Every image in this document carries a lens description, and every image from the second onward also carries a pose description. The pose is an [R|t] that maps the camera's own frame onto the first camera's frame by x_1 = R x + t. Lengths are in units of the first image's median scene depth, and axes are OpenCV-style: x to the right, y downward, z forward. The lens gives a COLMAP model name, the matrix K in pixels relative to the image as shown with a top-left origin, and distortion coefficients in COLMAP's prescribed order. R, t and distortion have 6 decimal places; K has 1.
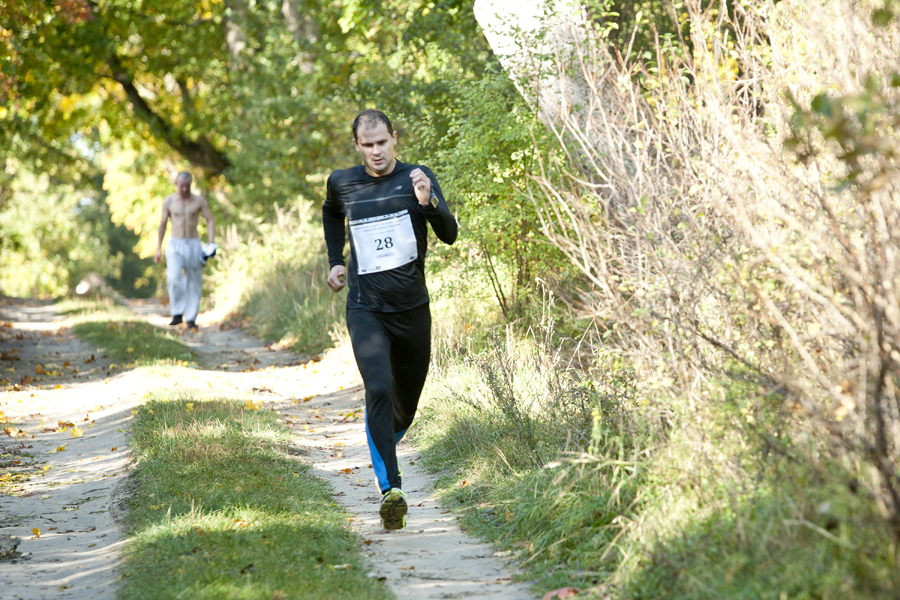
lens RADIAL K [[5306.3, 0, 451.5], [0, 5306.3, 297.0], [0, 0, 1]] dist [1.641424, 0.000000]
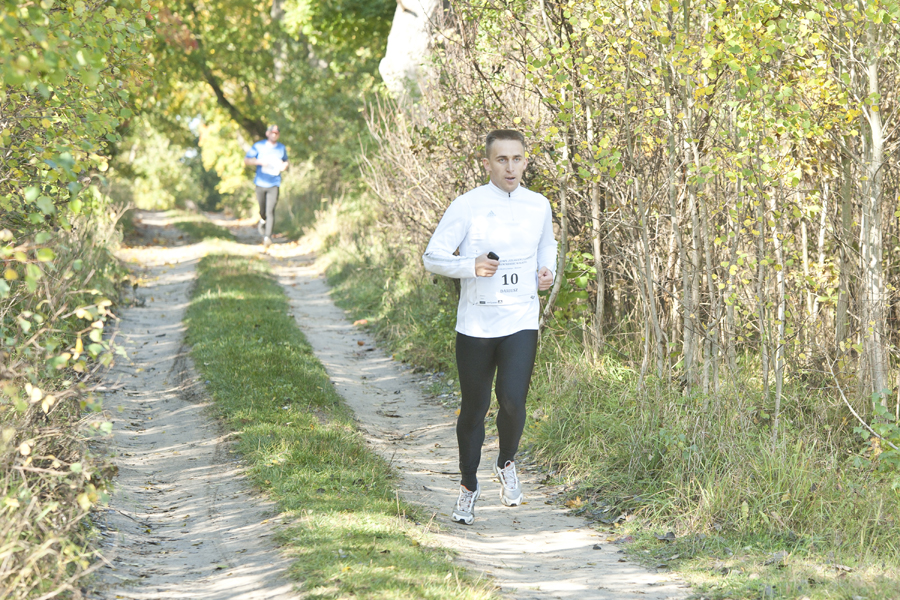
lens RADIAL K [[3350.5, 0, 446.5], [0, 3350.5, 293.5], [0, 0, 1]] dist [0.100724, 0.000000]
pose [[0.999084, 0.041547, 0.010245, 0.011701], [-0.041747, 0.998926, 0.020121, 0.002463], [-0.009398, -0.020530, 0.999745, -0.151133]]
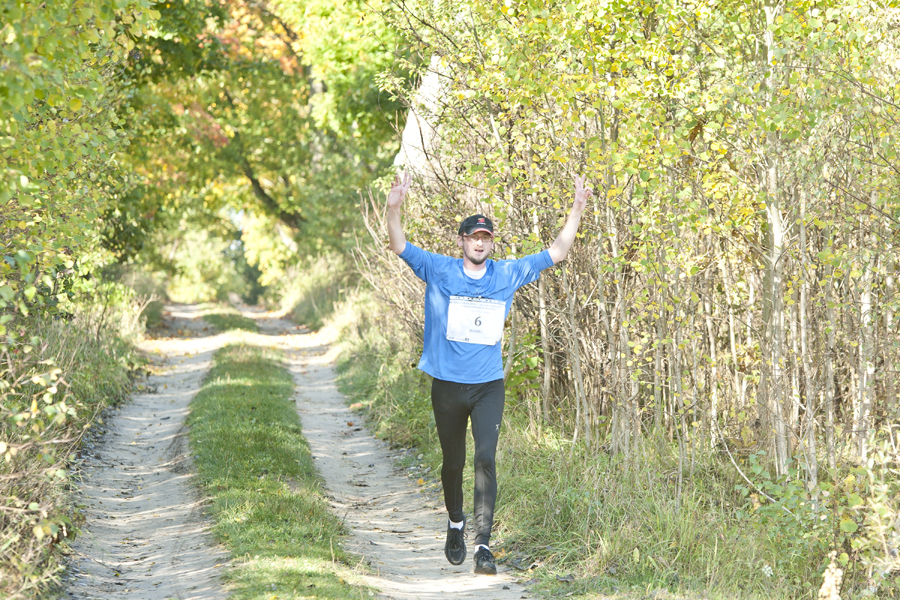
lens RADIAL K [[3399.2, 0, 452.2], [0, 3399.2, 305.5], [0, 0, 1]] dist [0.220006, 0.000000]
pose [[0.999331, 0.036457, -0.002860, 0.018894], [-0.036467, 0.999330, -0.003274, 0.002655], [0.002739, 0.003377, 0.999991, -0.183515]]
